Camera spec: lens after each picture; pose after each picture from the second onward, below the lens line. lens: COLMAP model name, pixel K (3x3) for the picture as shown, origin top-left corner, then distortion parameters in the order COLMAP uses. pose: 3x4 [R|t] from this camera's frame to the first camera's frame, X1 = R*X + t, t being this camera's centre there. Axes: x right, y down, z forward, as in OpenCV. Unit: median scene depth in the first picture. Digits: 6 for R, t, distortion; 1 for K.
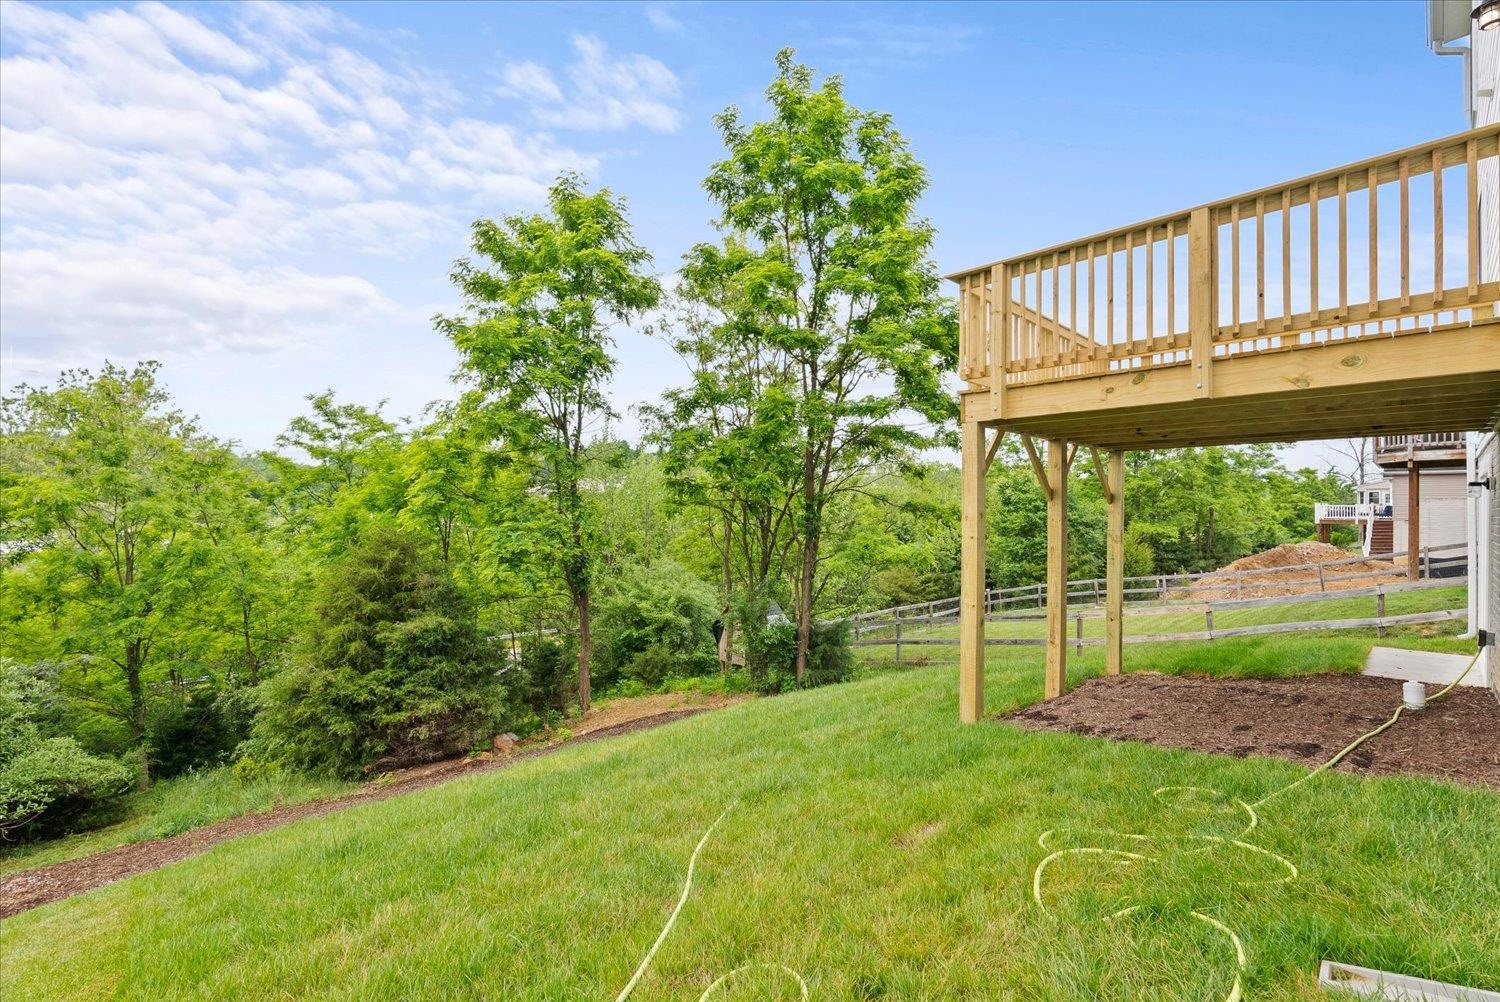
lens RADIAL K [[666.4, 0, 747.5], [0, 666.4, 497.6], [0, 0, 1]] dist [-0.002318, -0.000548]
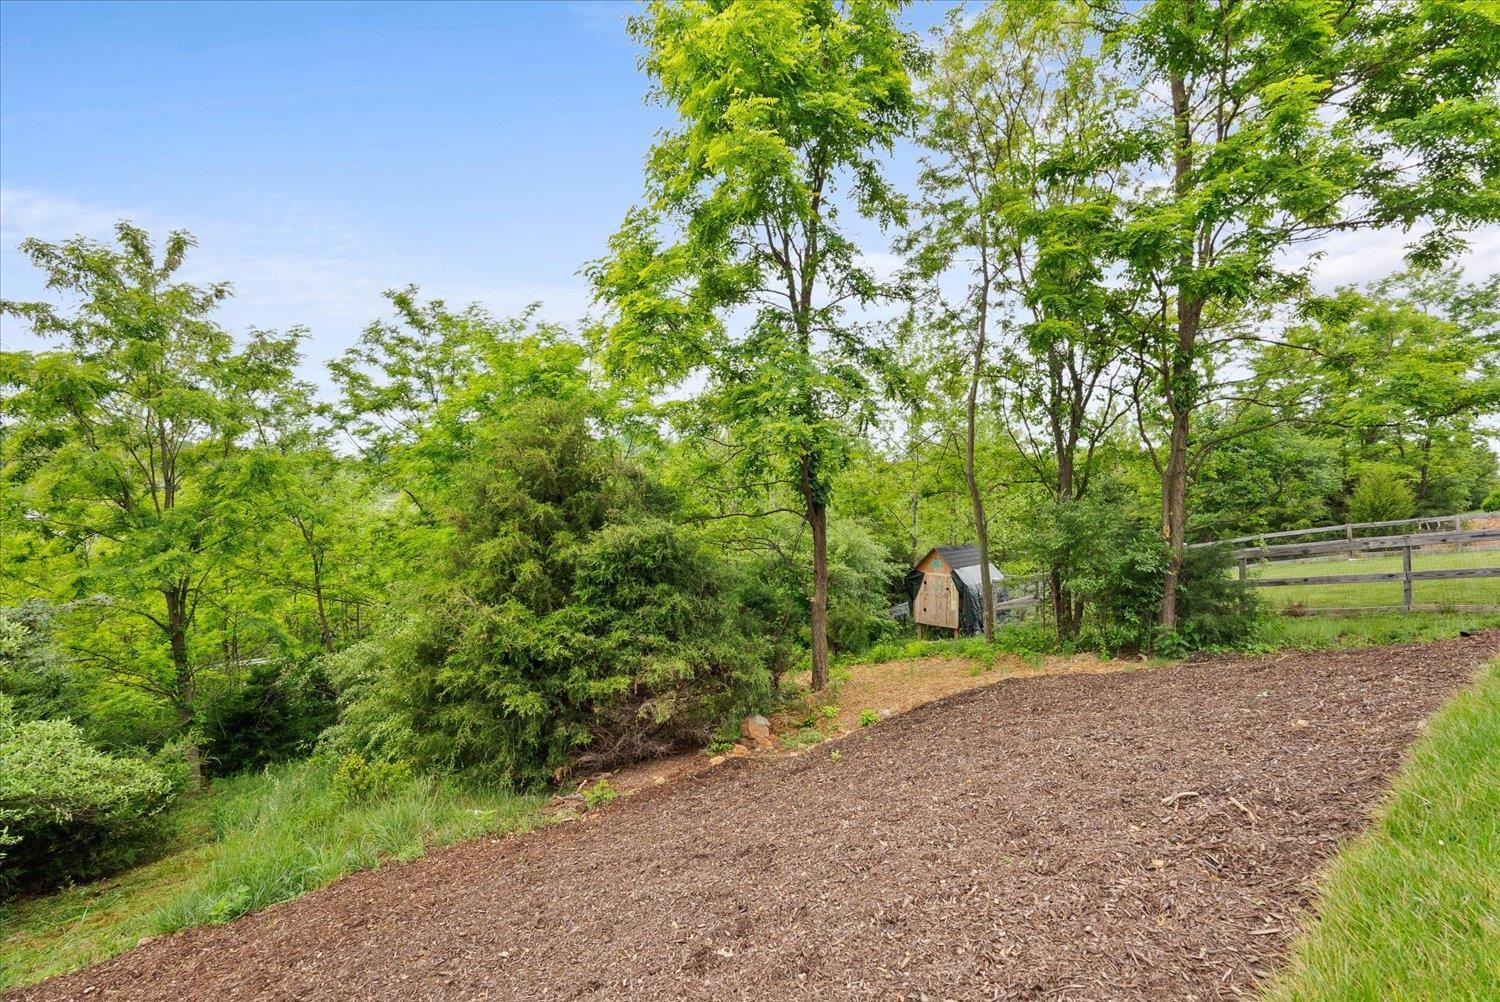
lens RADIAL K [[666.2, 0, 748.1], [0, 666.2, 491.2], [0, 0, 1]] dist [-0.002698, -0.000345]
pose [[0.999085, -0.014455, -0.040250, -0.367485], [0.014767, 0.999863, 0.007463, 0.152495], [0.040137, -0.008051, 0.999162, 0.410626]]
